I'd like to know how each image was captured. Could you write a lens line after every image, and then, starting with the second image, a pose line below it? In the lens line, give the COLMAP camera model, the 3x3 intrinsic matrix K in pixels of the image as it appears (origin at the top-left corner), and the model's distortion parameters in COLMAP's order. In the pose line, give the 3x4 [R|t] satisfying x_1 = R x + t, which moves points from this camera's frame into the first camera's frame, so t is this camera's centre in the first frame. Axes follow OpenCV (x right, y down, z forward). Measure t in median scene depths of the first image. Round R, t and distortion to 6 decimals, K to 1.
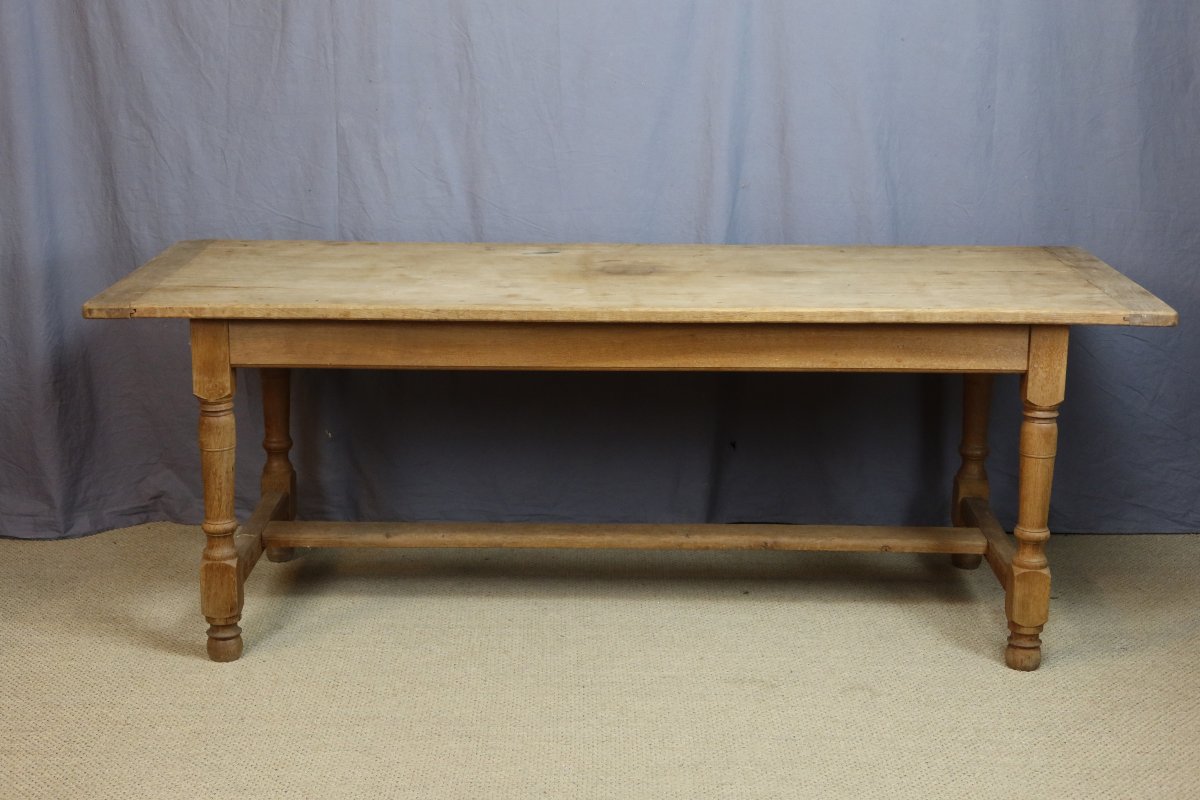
lens RADIAL K [[1789.7, 0, 605.4], [0, 1789.7, 397.0], [0, 0, 1]] dist [0.011673, 0.000000]
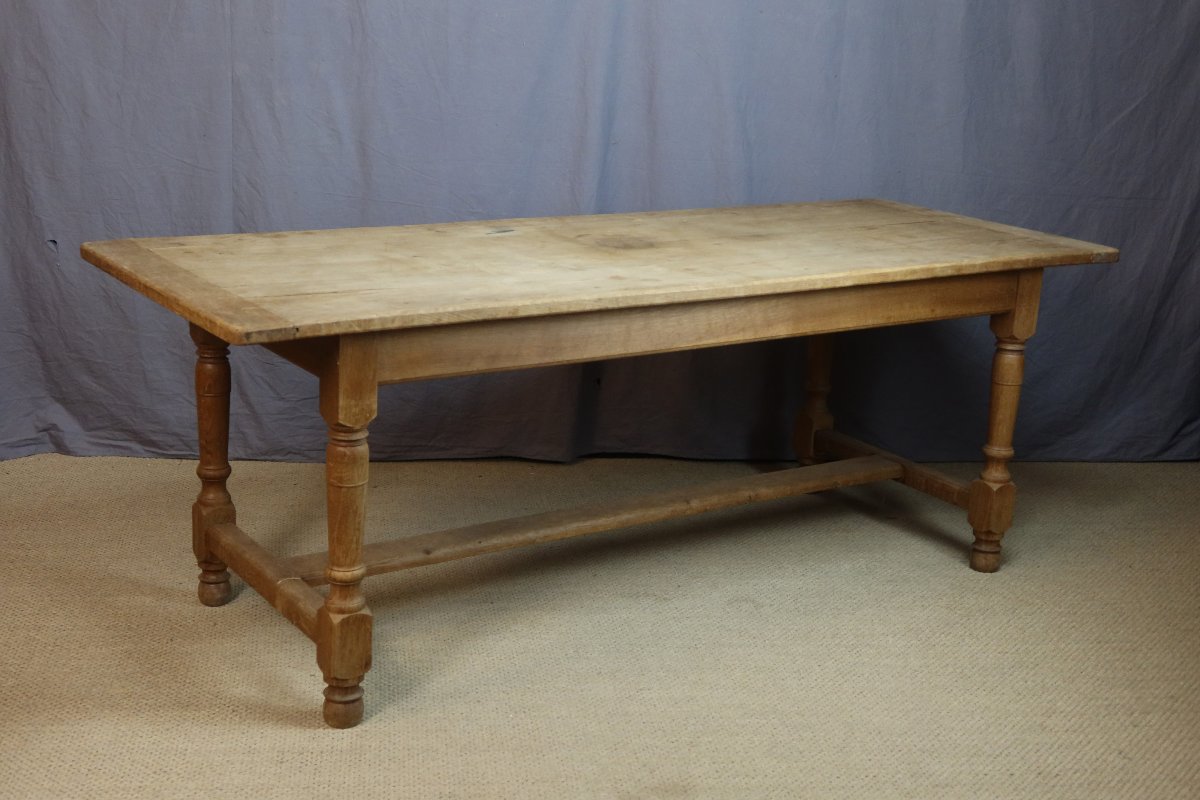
lens RADIAL K [[1607.7, 0, 603.8], [0, 1607.7, 402.9], [0, 0, 1]] dist [0.008653, 0.000000]
pose [[0.818375, -0.118310, 0.562375, -0.528834], [0.094202, 0.992960, 0.071810, -0.051089], [-0.566911, -0.005791, 0.823759, 0.292886]]
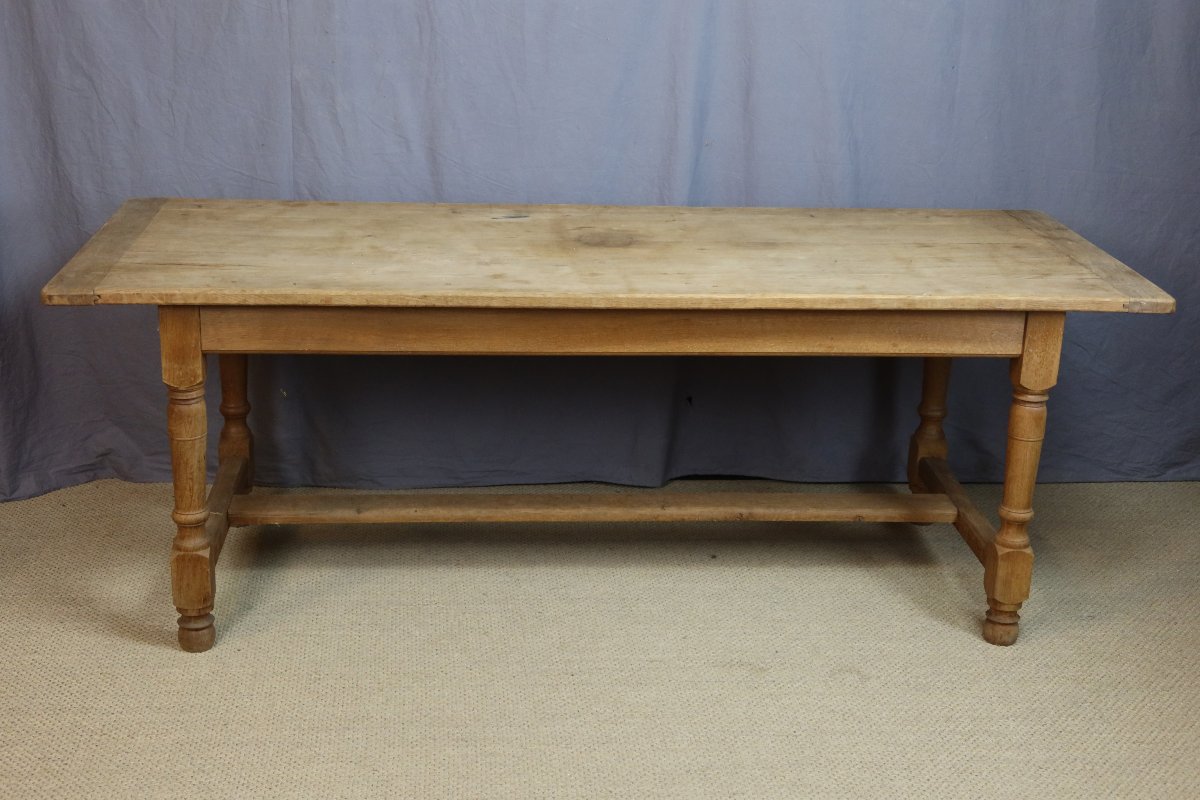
lens RADIAL K [[1607.7, 0, 603.9], [0, 1607.7, 398.4], [0, 0, 1]] dist [0.008653, 0.000000]
pose [[0.995828, -0.005609, 0.091074, -0.072115], [-0.002374, 0.996178, 0.087311, -0.064769], [-0.091216, -0.087163, 0.992009, 0.129655]]
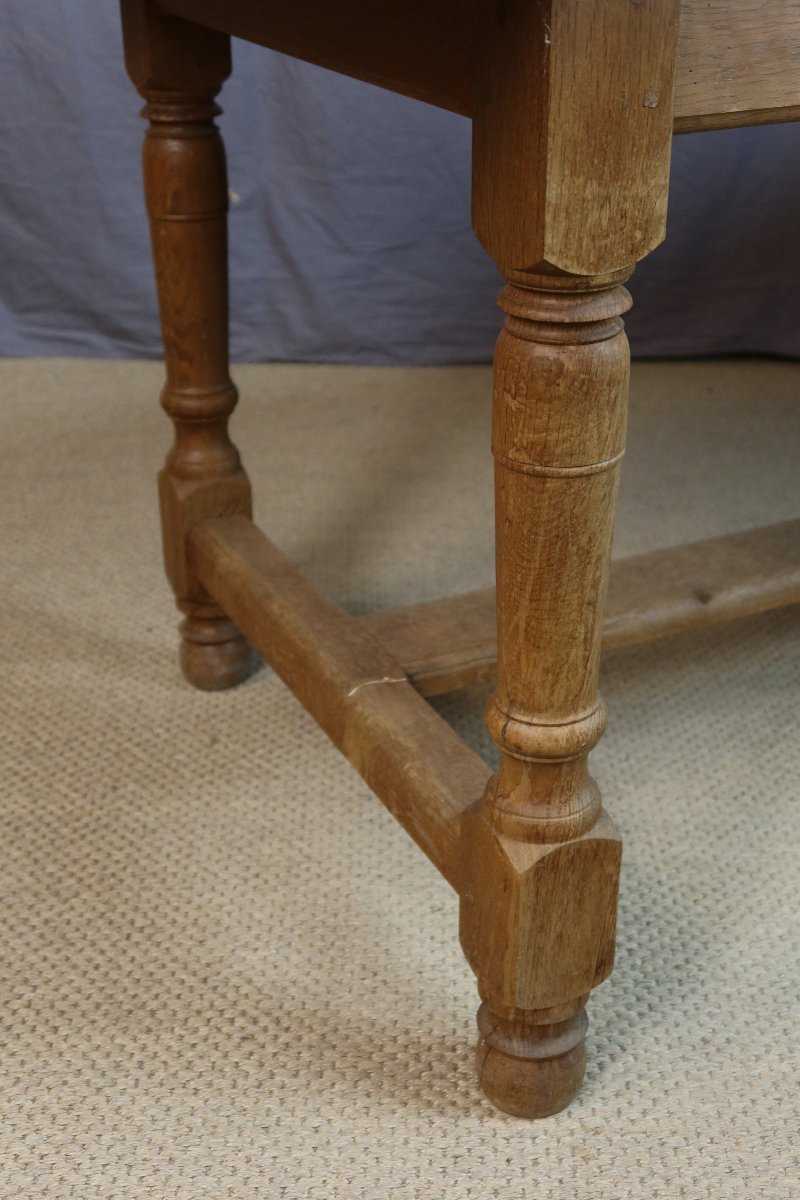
lens RADIAL K [[1607.7, 0, 408.4], [0, 1607.7, 590.6], [0, 0, 1]] dist [0.008653, 0.000000]
pose [[0.895077, -0.207686, 0.394593, -0.328361], [0.118723, 0.963967, 0.238058, -0.012213], [-0.429816, -0.166233, 0.887482, 0.770571]]
